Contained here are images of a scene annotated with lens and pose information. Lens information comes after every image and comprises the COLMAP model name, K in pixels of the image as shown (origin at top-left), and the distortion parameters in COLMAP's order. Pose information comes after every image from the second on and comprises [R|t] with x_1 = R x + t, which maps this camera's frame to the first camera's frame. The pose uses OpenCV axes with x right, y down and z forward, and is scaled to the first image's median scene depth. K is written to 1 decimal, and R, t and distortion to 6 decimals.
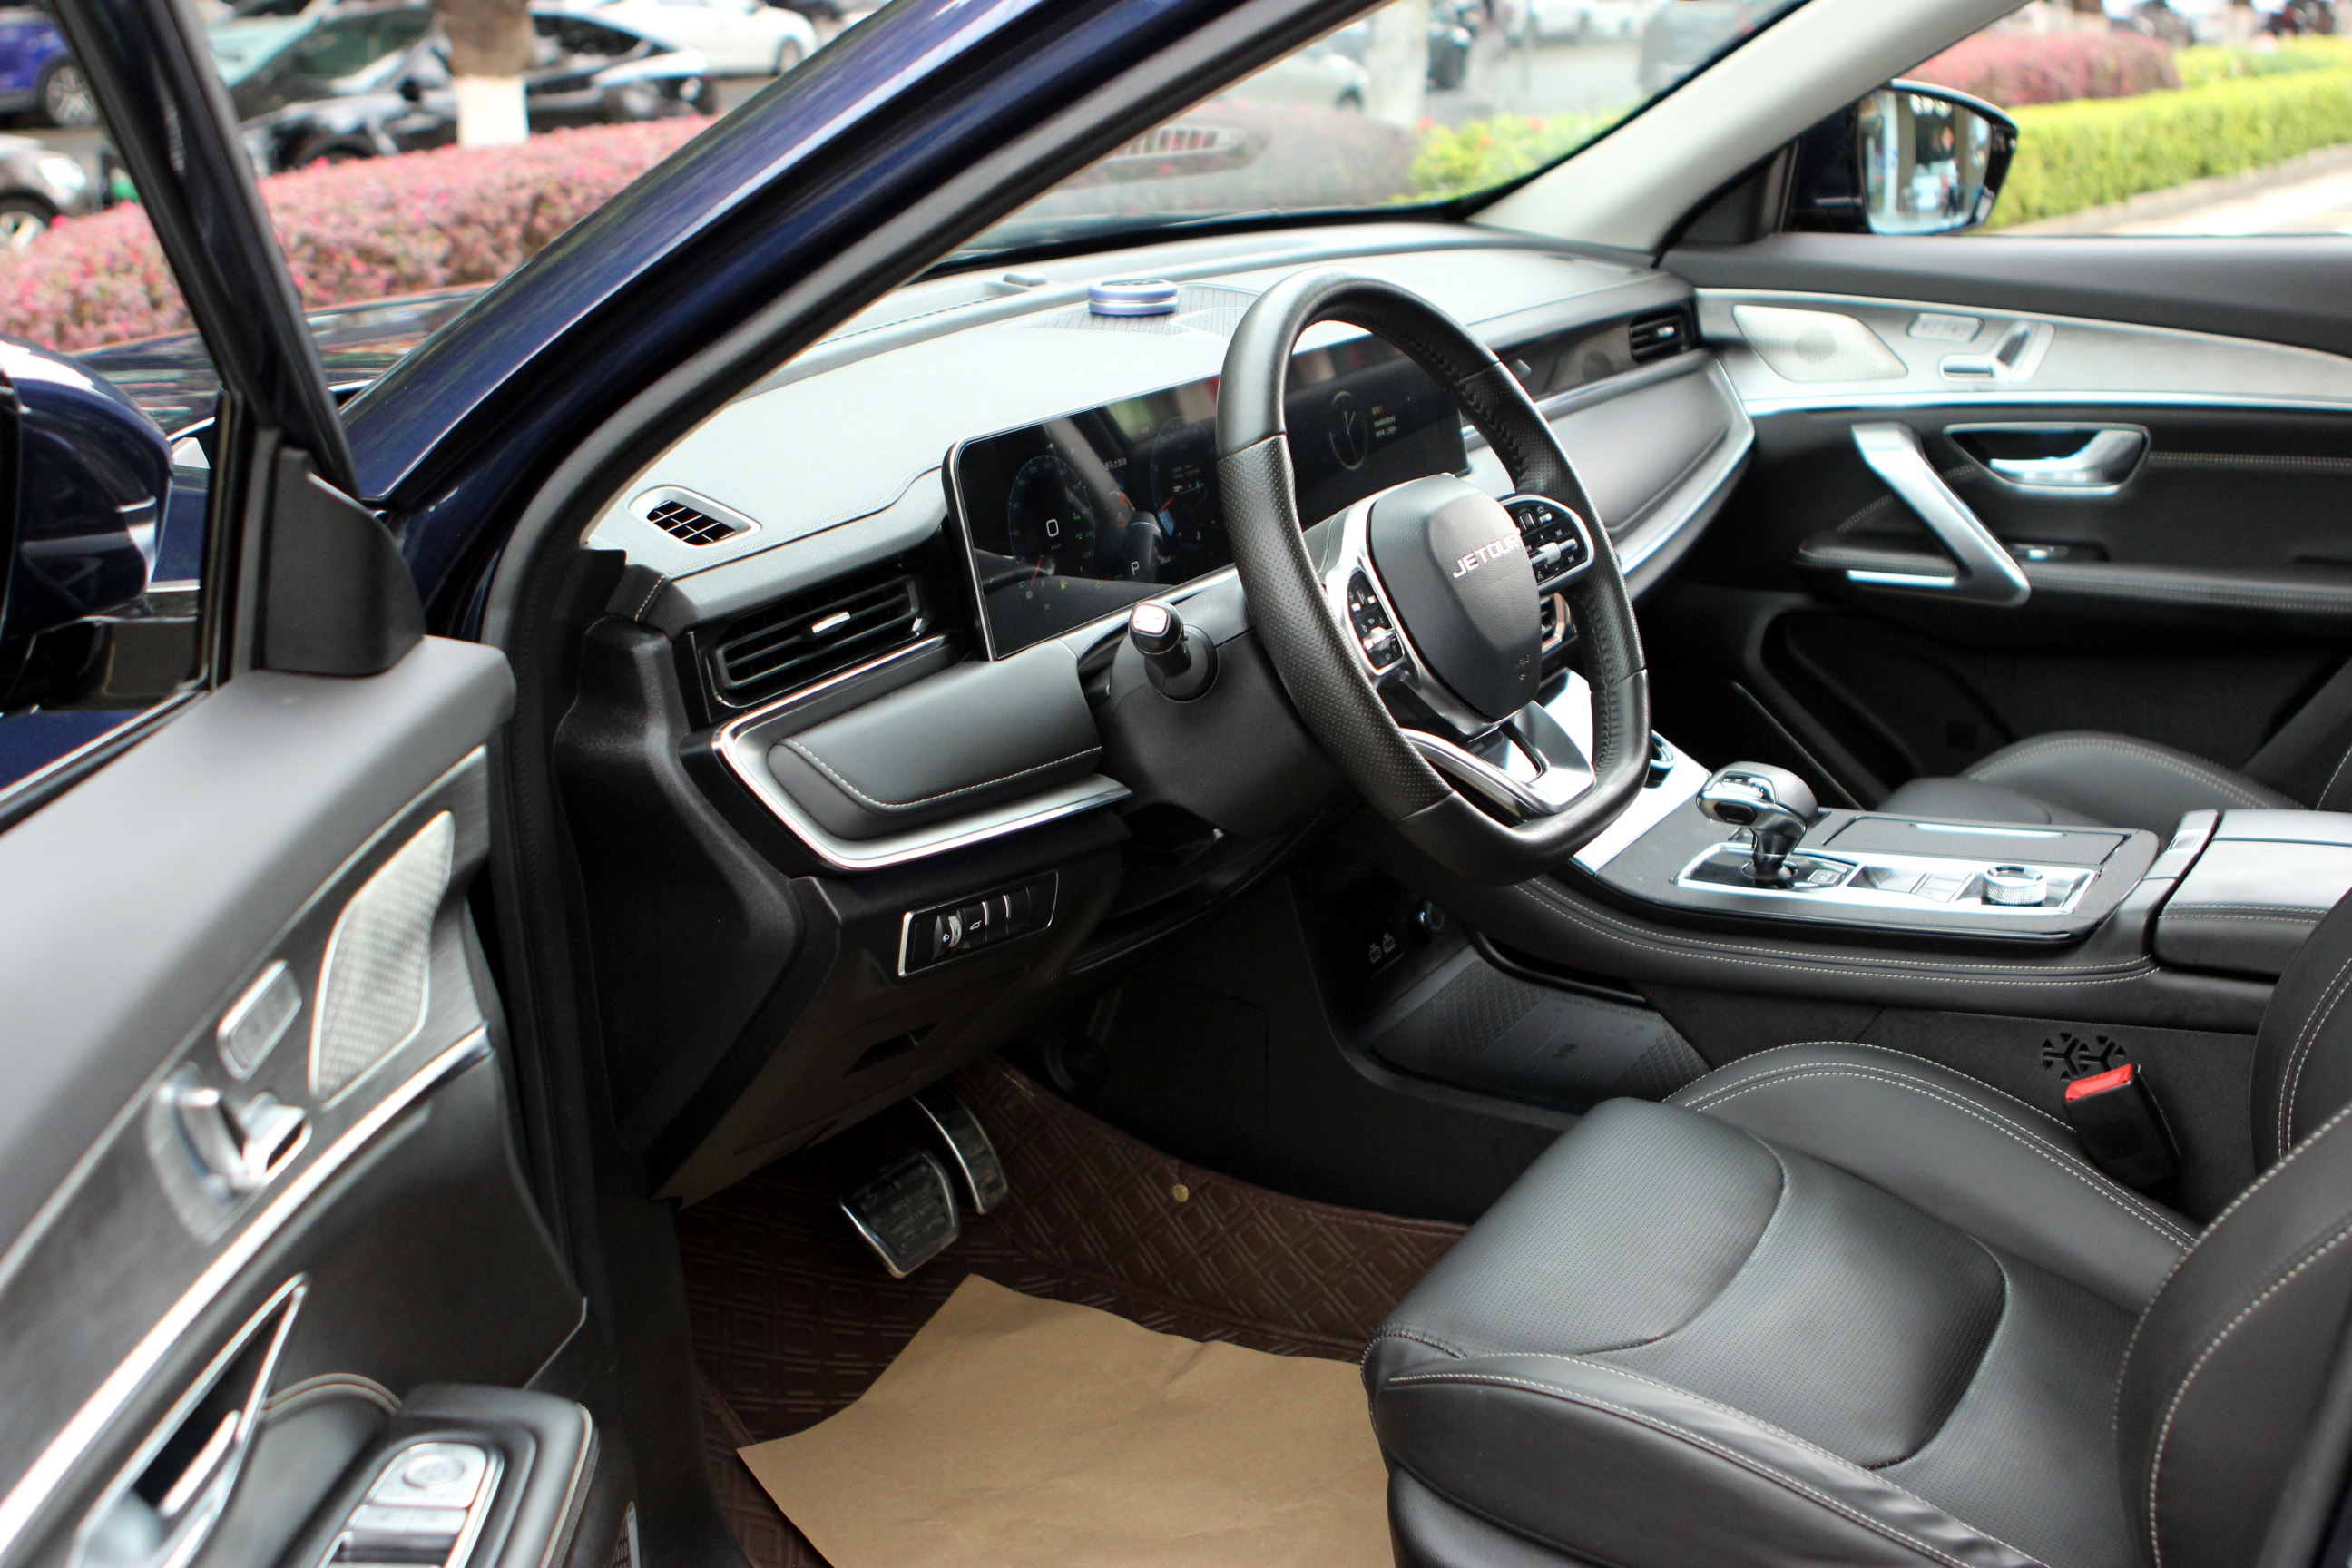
lens RADIAL K [[2597.1, 0, 1176.0], [0, 2597.1, 784.0], [0, 0, 1]] dist [-0.118857, 0.076370]
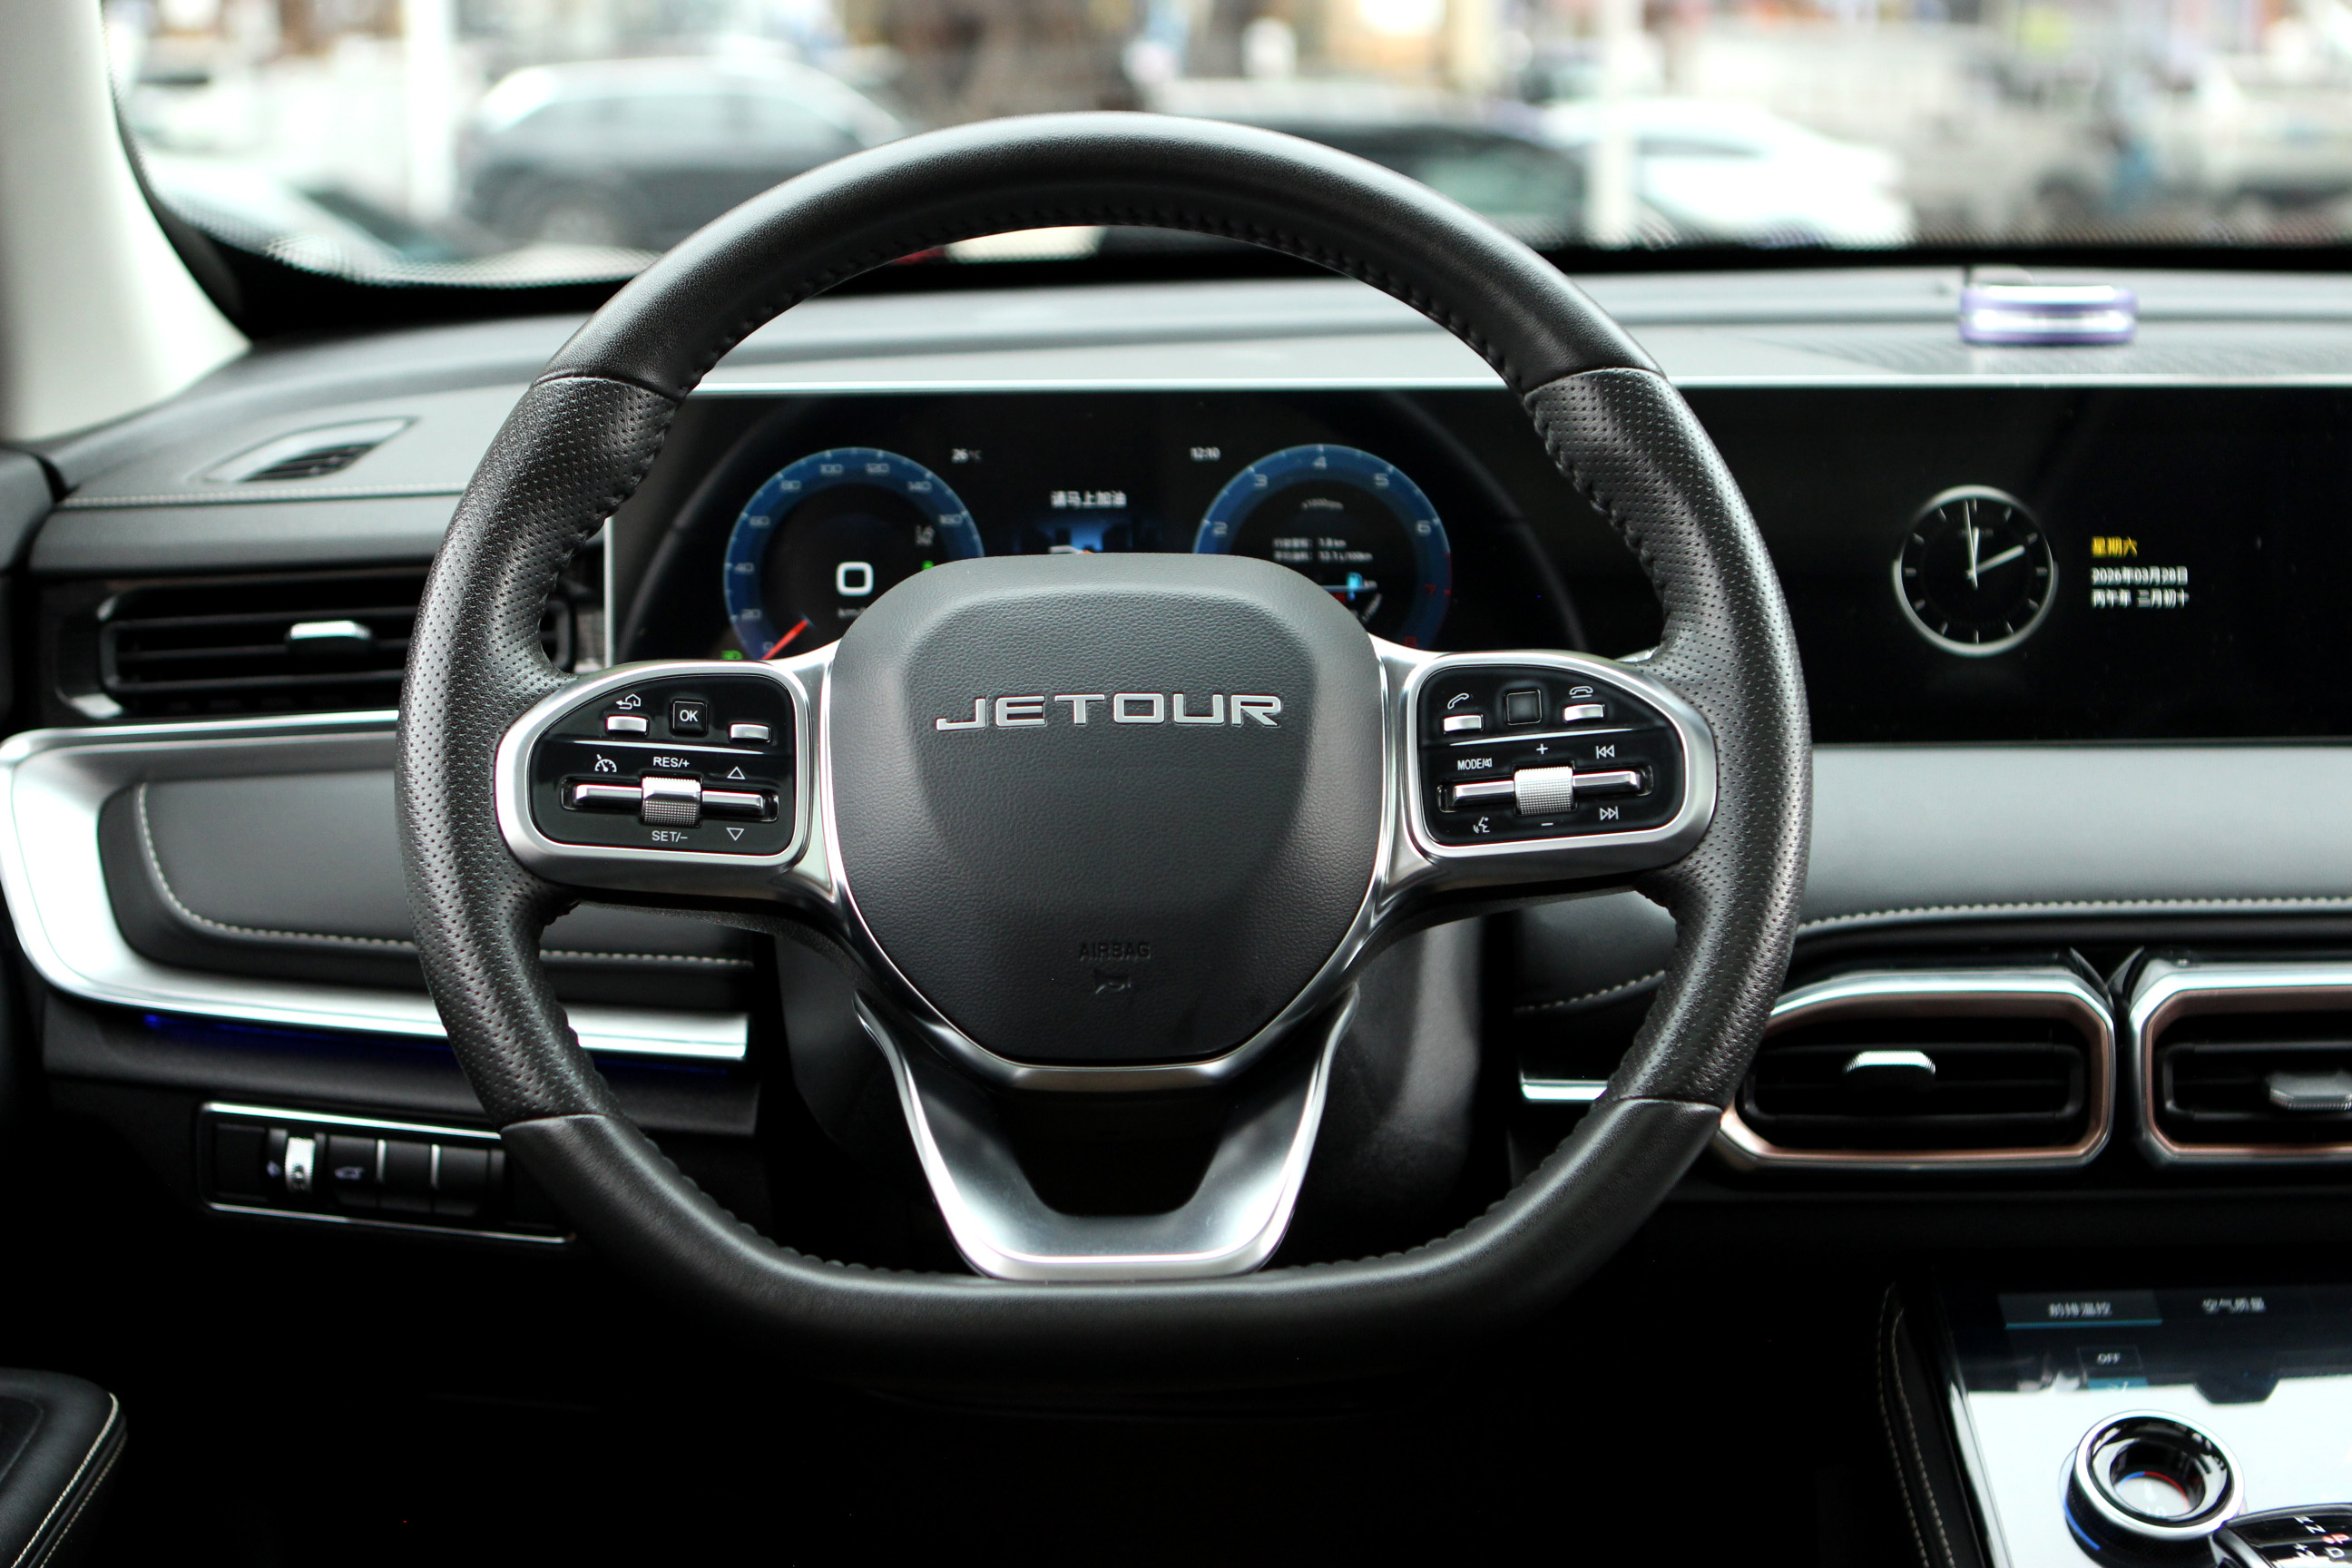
lens RADIAL K [[3674.7, 0, 1176.0], [0, 3674.7, 784.0], [0, 0, 1]] dist [-0.061679, -0.004699]
pose [[0.542875, 0.158610, -0.824700, 0.625573], [-0.257379, 0.966171, 0.016393, -0.083288], [0.799401, 0.203361, 0.565333, 0.591251]]
